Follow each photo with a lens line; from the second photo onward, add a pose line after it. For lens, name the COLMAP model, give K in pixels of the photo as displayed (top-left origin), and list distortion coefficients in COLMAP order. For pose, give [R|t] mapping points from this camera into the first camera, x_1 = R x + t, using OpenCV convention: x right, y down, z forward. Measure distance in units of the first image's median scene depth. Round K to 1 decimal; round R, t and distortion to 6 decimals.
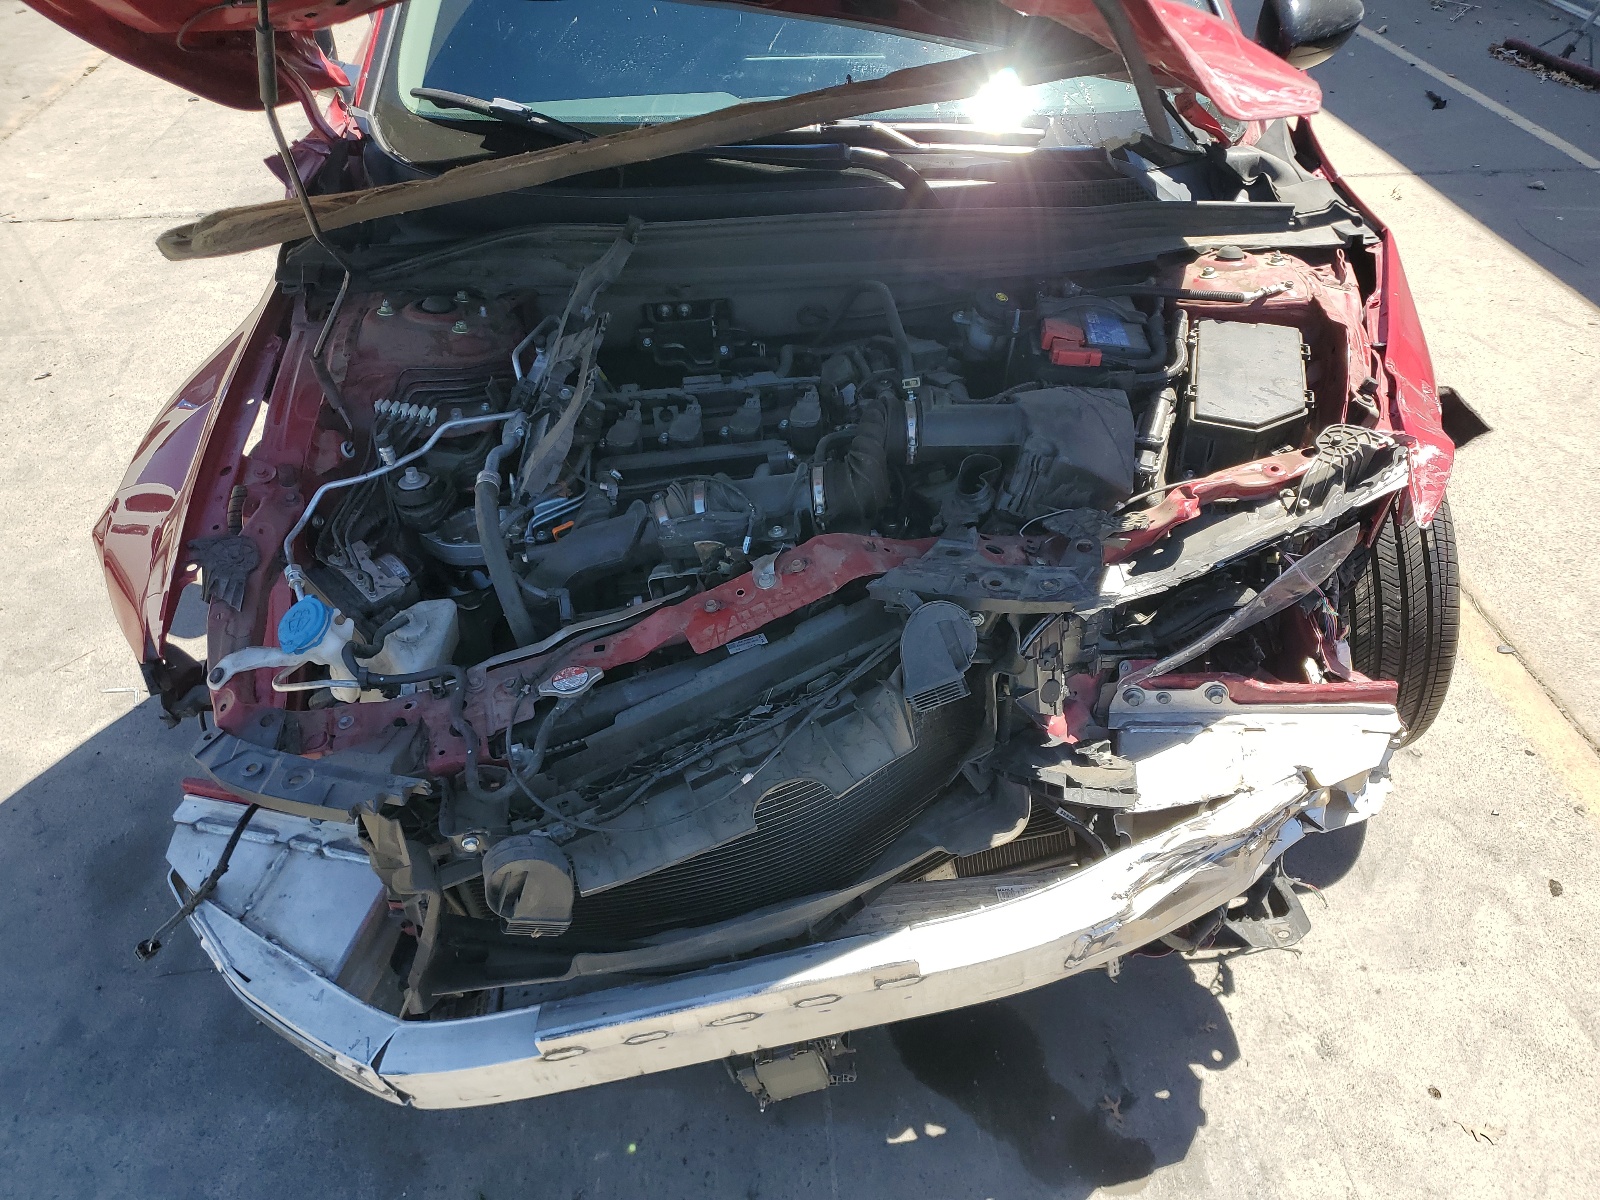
lens RADIAL K [[1241.3, 0, 800.0], [0, 1241.3, 600.0], [0, 0, 1]] dist [0.008041, 0.007361]
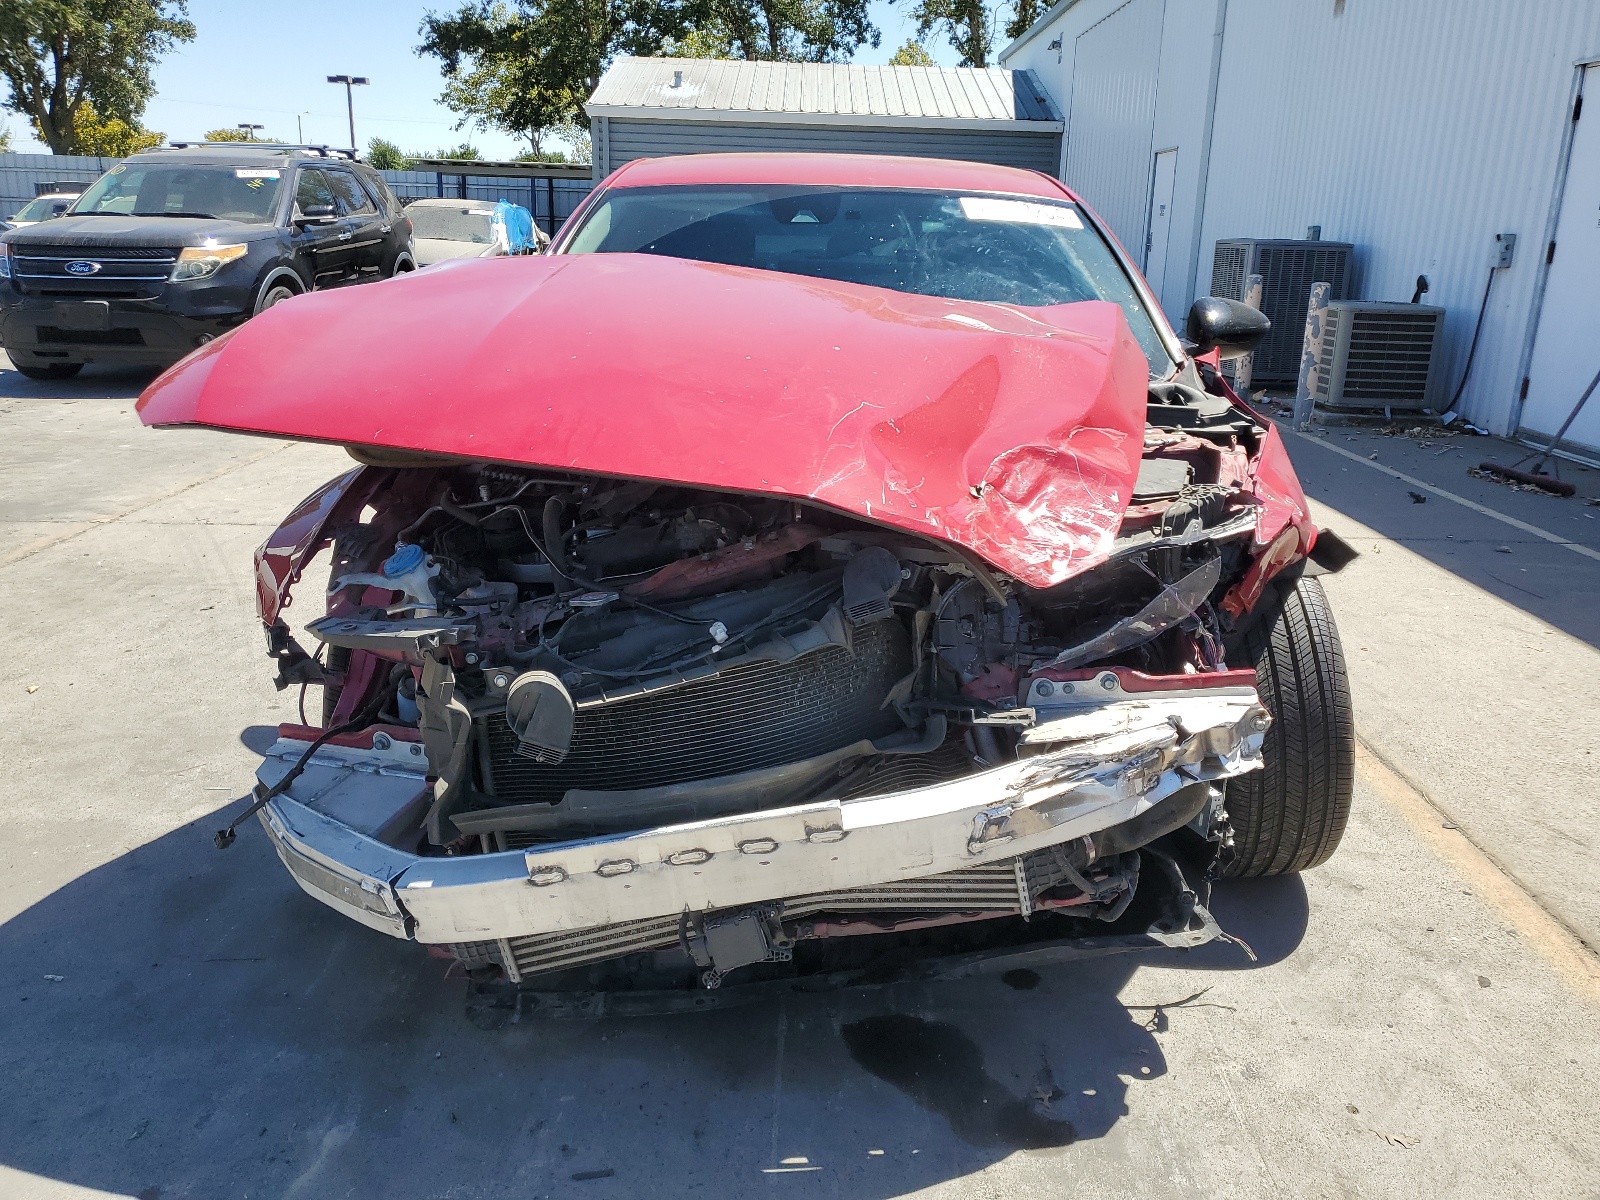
lens RADIAL K [[1192.2, 0, 789.4], [0, 1192.2, 566.4], [0, 0, 1]] dist [0.061815, -0.061230]
pose [[0.995753, 0.047434, -0.078908, 0.094155], [-0.073041, 0.928758, -0.363420, 0.372821], [0.056048, 0.367640, 0.928278, -0.141004]]
